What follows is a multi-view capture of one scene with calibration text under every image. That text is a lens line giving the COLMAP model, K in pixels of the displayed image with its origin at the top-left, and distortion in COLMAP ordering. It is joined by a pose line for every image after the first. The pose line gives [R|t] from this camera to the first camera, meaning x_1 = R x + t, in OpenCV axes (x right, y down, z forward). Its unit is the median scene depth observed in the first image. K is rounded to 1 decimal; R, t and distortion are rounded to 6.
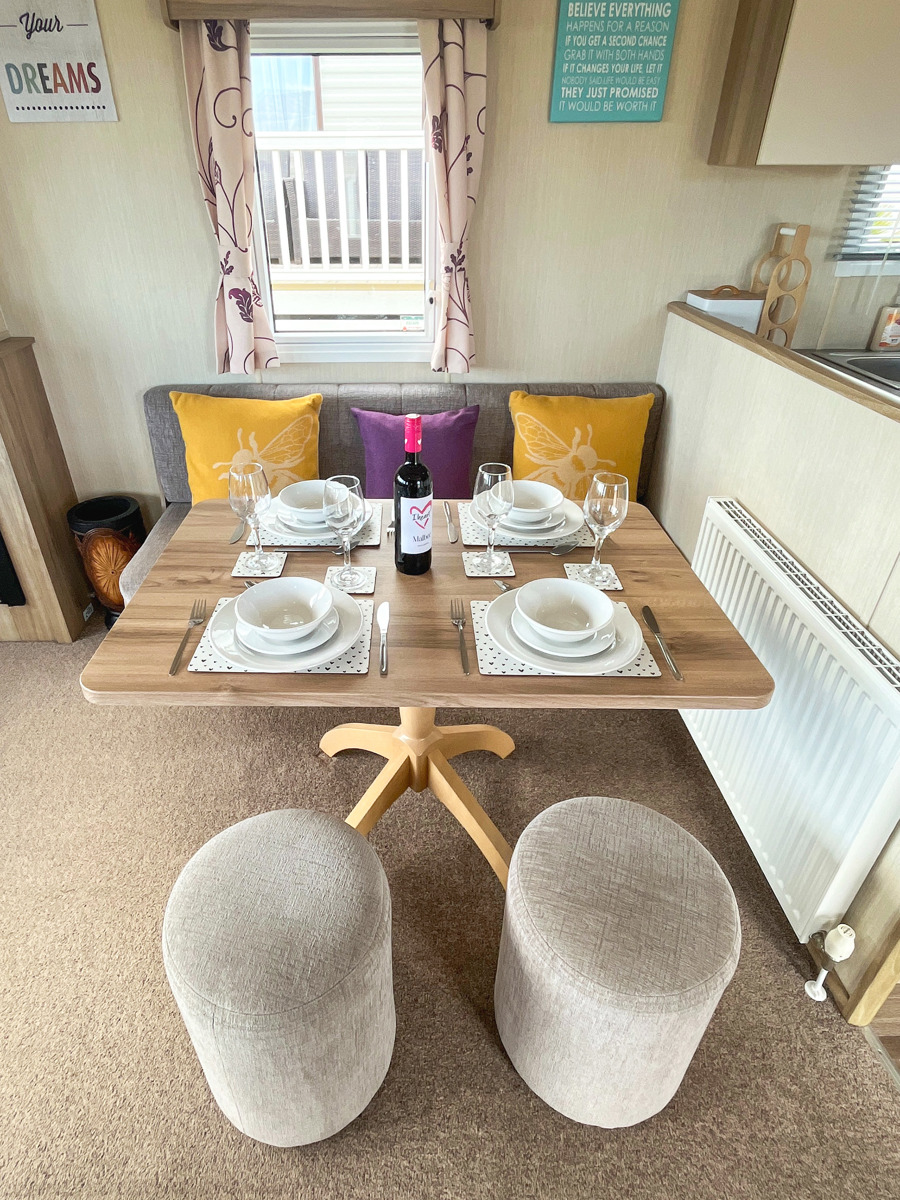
lens RADIAL K [[674.4, 0, 418.1], [0, 674.4, 631.0], [0, 0, 1]] dist [-0.003288, -0.001026]
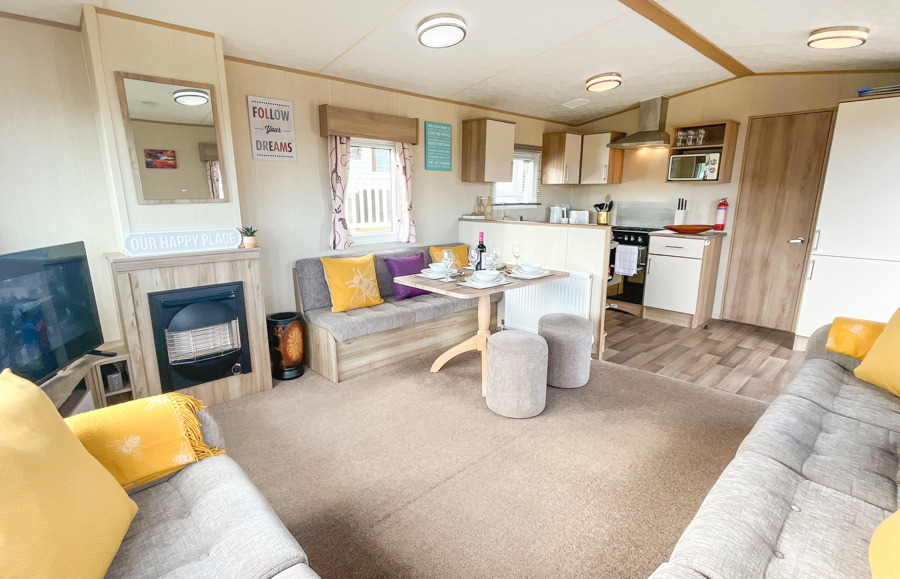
lens RADIAL K [[409.0, 0, 450.0], [0, 409.0, 289.5], [0, 0, 1]] dist [-0.000378, 0.000274]
pose [[0.749666, -0.145495, 0.645626, -1.070647], [0.365667, 0.904168, -0.220834, 0.254062], [-0.551624, 0.401636, 0.731026, -0.285026]]
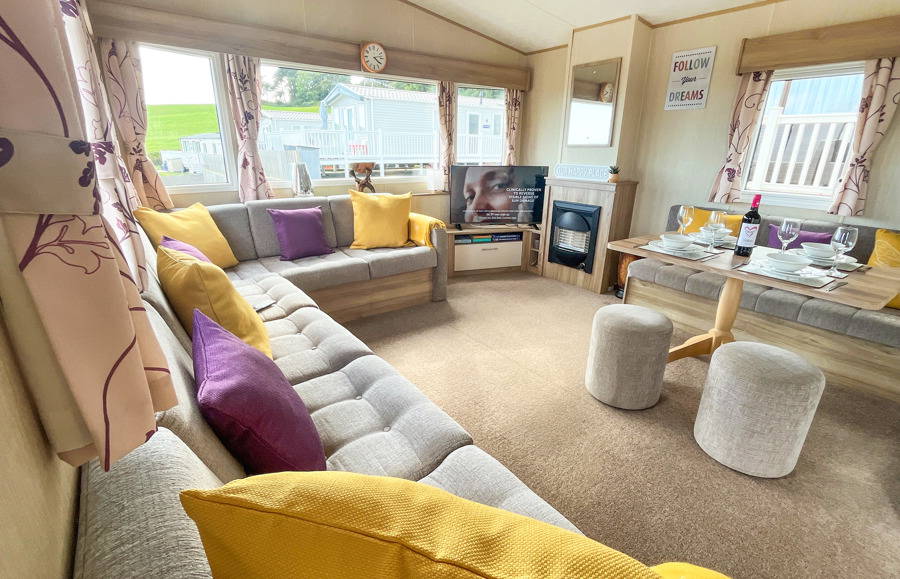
lens RADIAL K [[409.0, 0, 450.0], [0, 409.0, 289.5], [0, 0, 1]] dist [-0.000378, 0.000274]
pose [[0.606455, 0.275964, -0.745692, 0.340598], [-0.453328, 0.890484, -0.039133, 0.393119], [0.653228, 0.361775, 0.665141, -0.466455]]
